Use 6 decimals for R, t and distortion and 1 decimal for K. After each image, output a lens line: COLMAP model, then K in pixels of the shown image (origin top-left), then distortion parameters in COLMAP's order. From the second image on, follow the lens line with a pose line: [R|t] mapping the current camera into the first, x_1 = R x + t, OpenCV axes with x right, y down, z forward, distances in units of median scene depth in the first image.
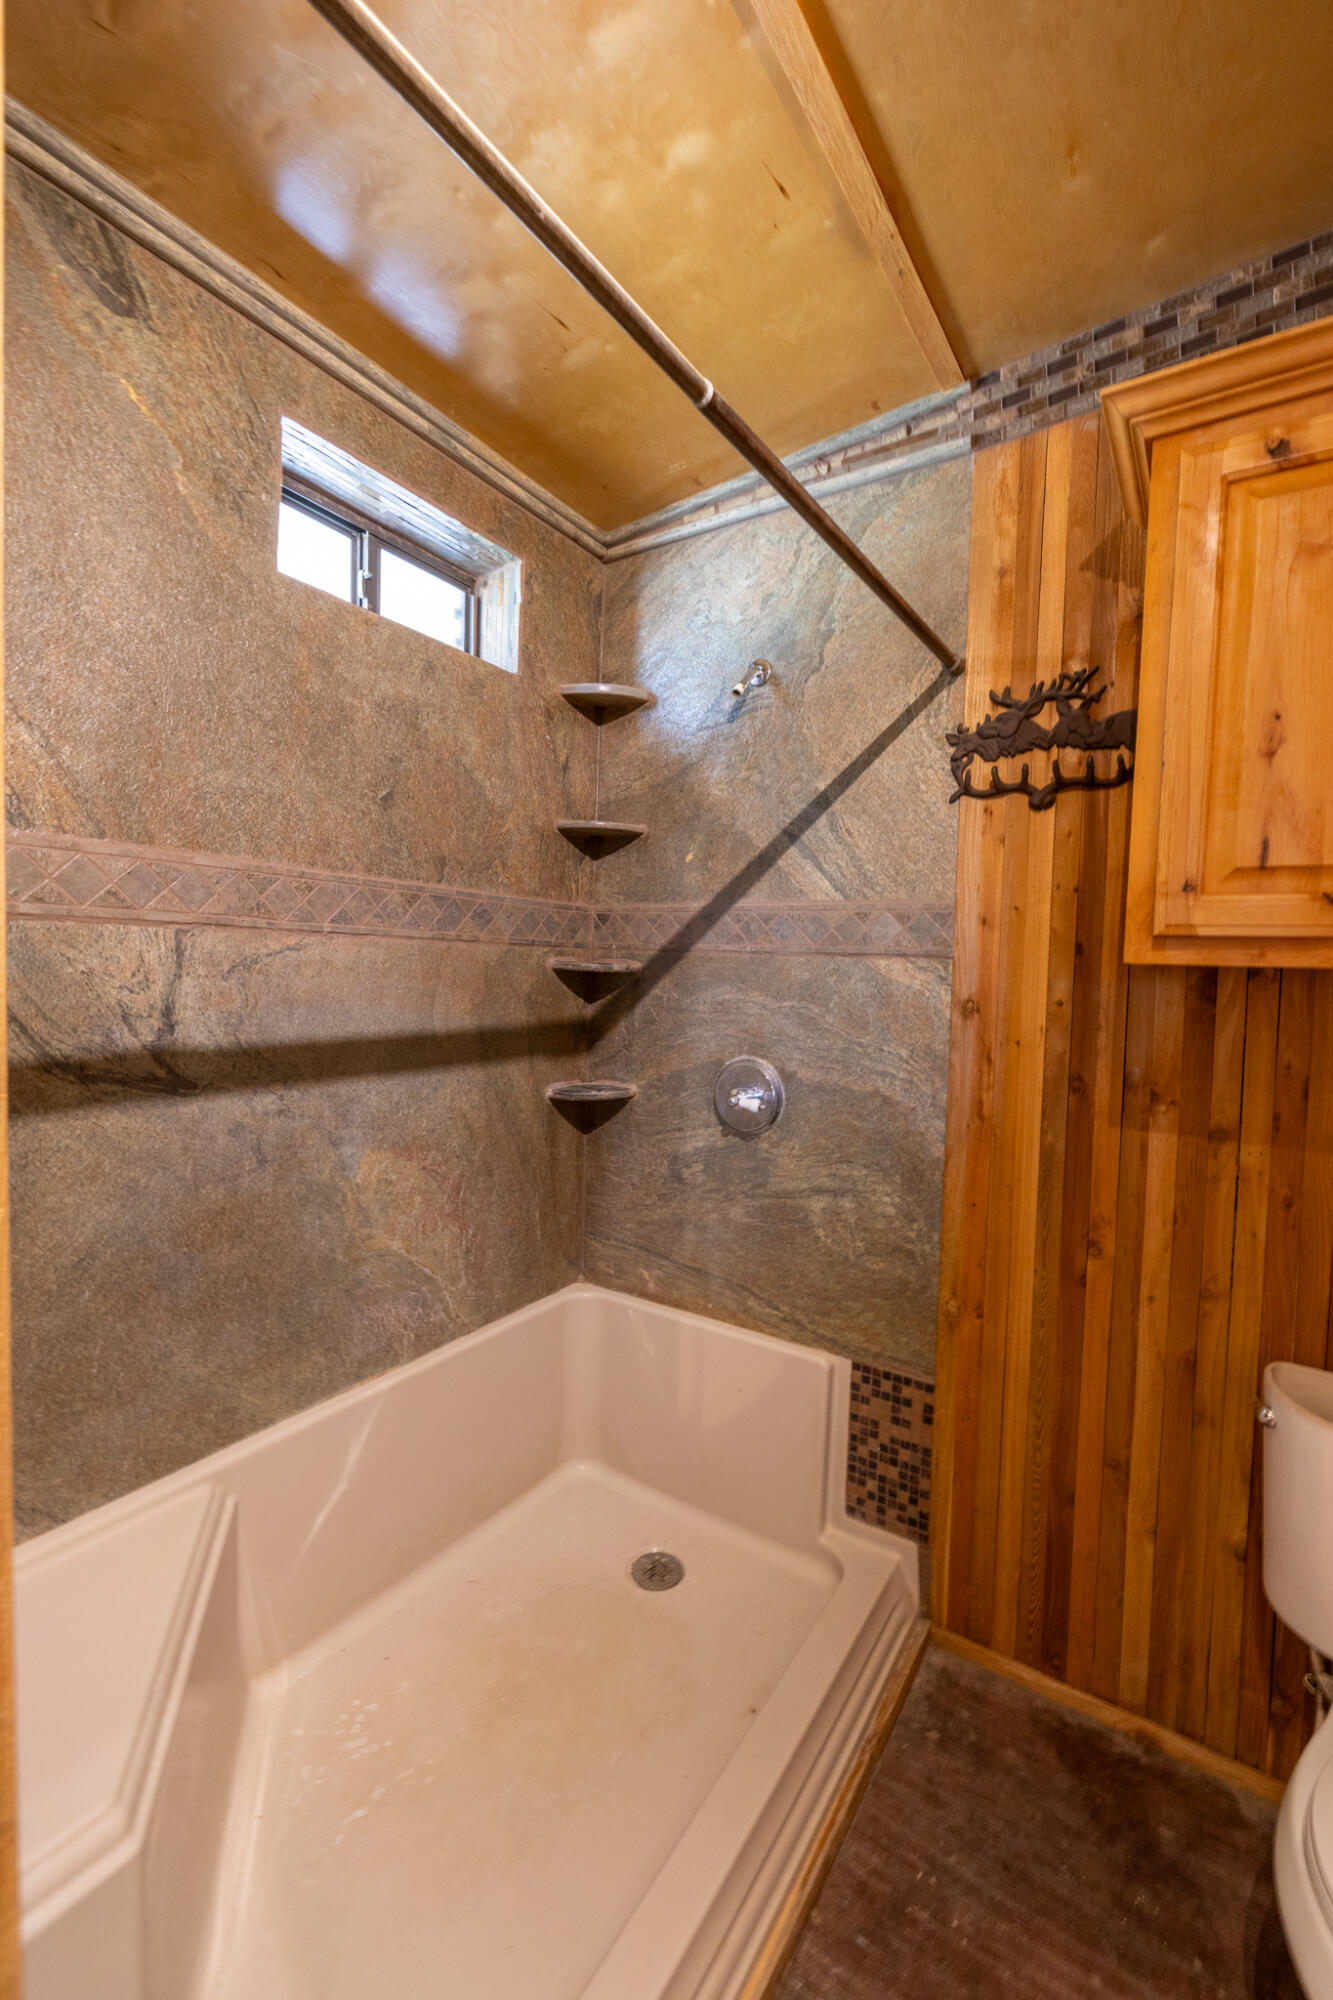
lens RADIAL K [[830.5, 0, 670.6], [0, 830.5, 998.1], [0, 0, 1]] dist [-0.000917, -0.000641]
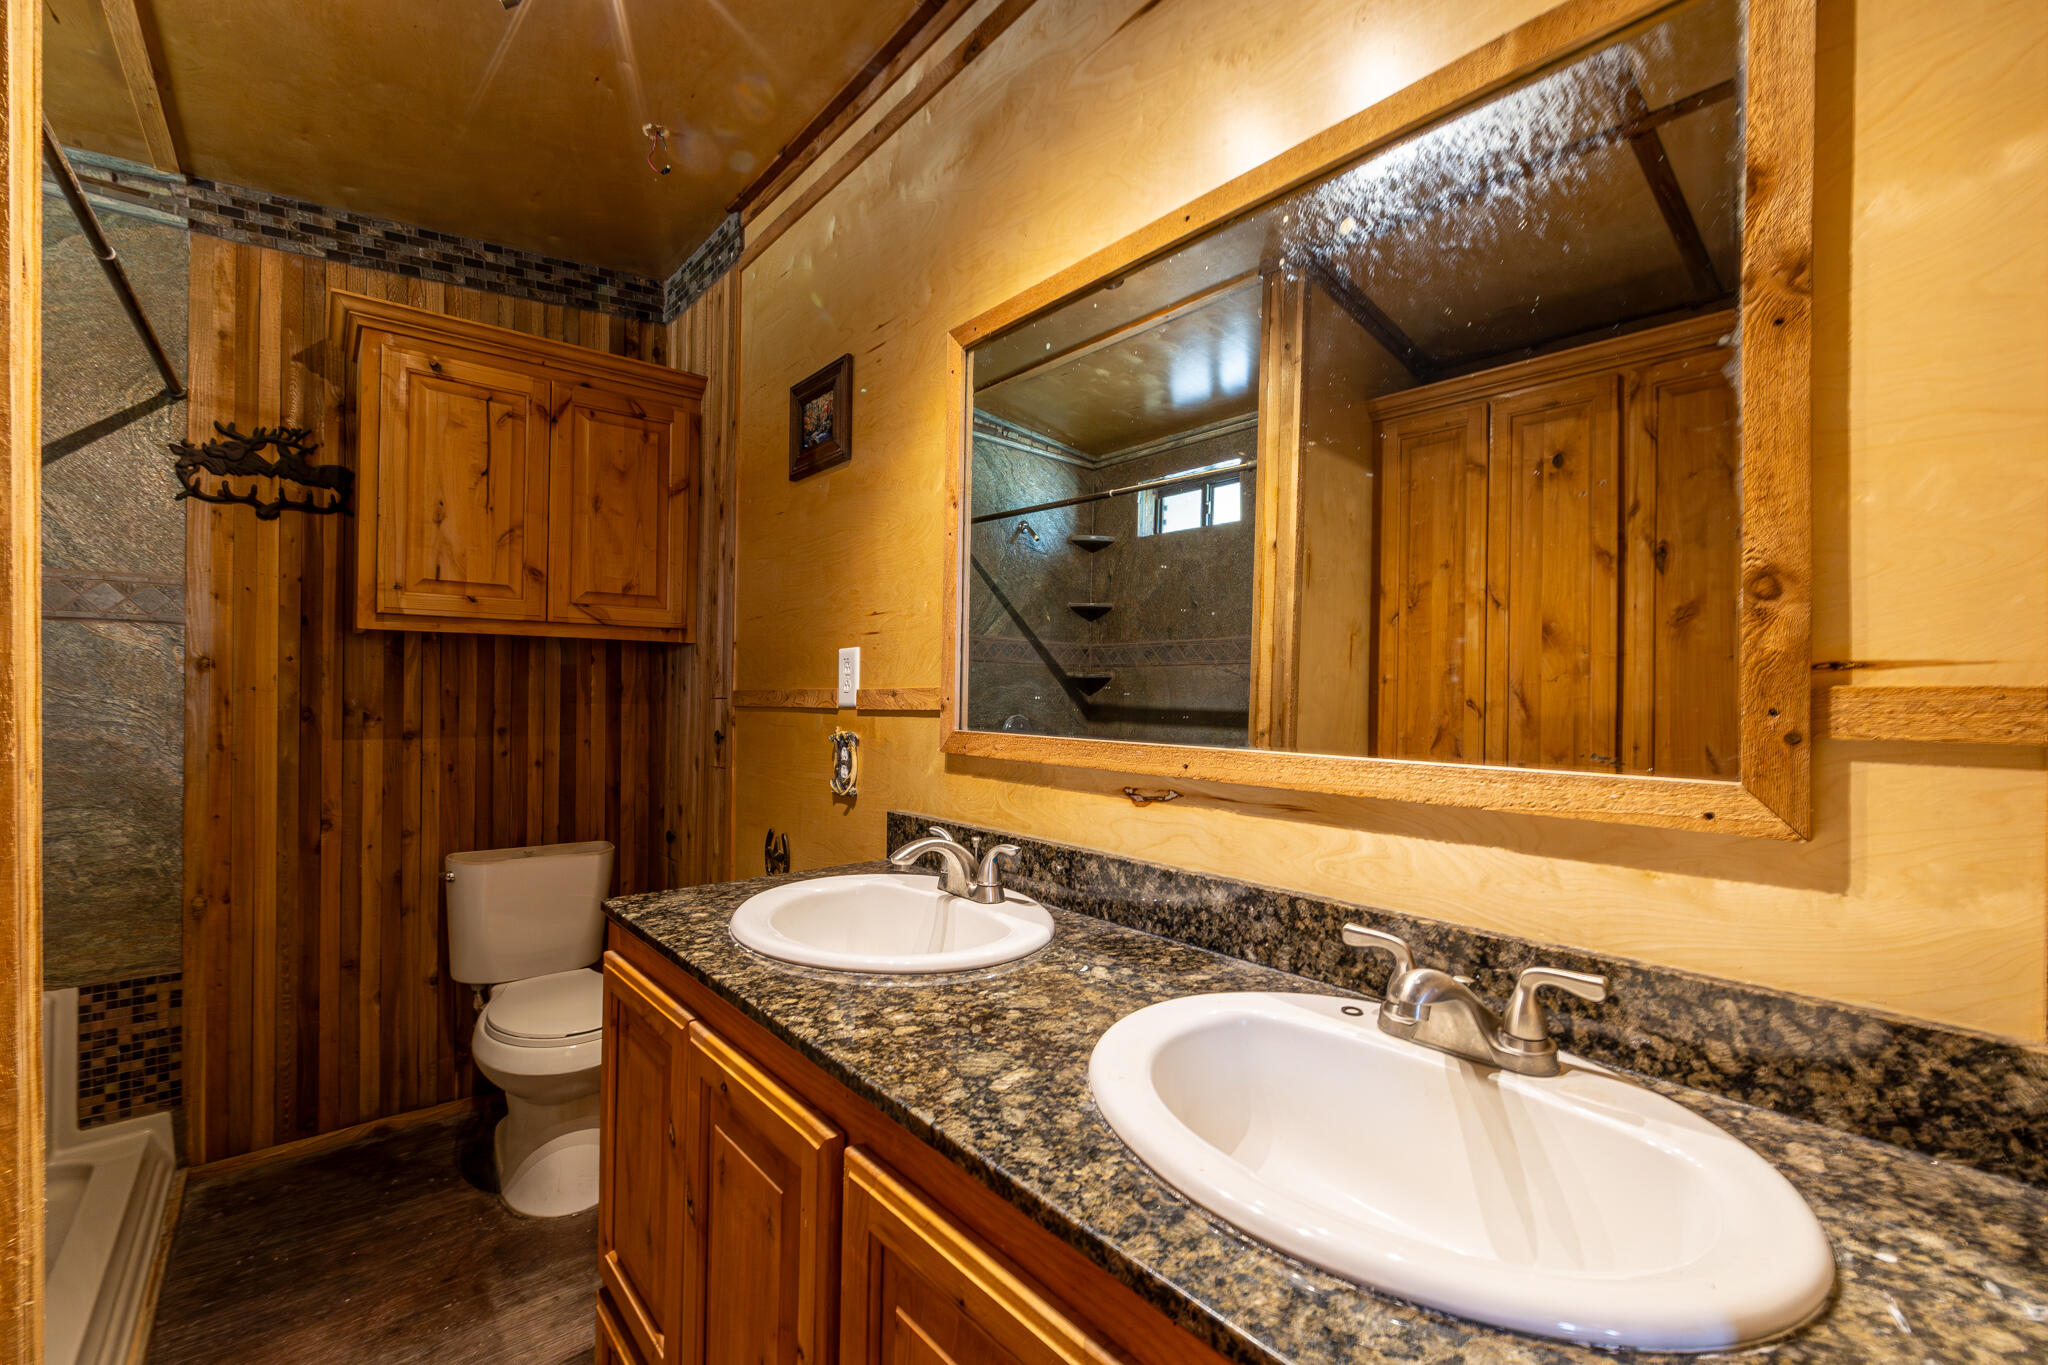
lens RADIAL K [[850.5, 0, 1028.2], [0, 850.5, 683.0], [0, 0, 1]] dist [-0.000917, -0.000641]
pose [[0.277479, -0.025767, 0.960386, -0.563554], [0.038113, 0.999149, 0.015795, 0.071885], [-0.959976, 0.032220, 0.278224, -0.599391]]
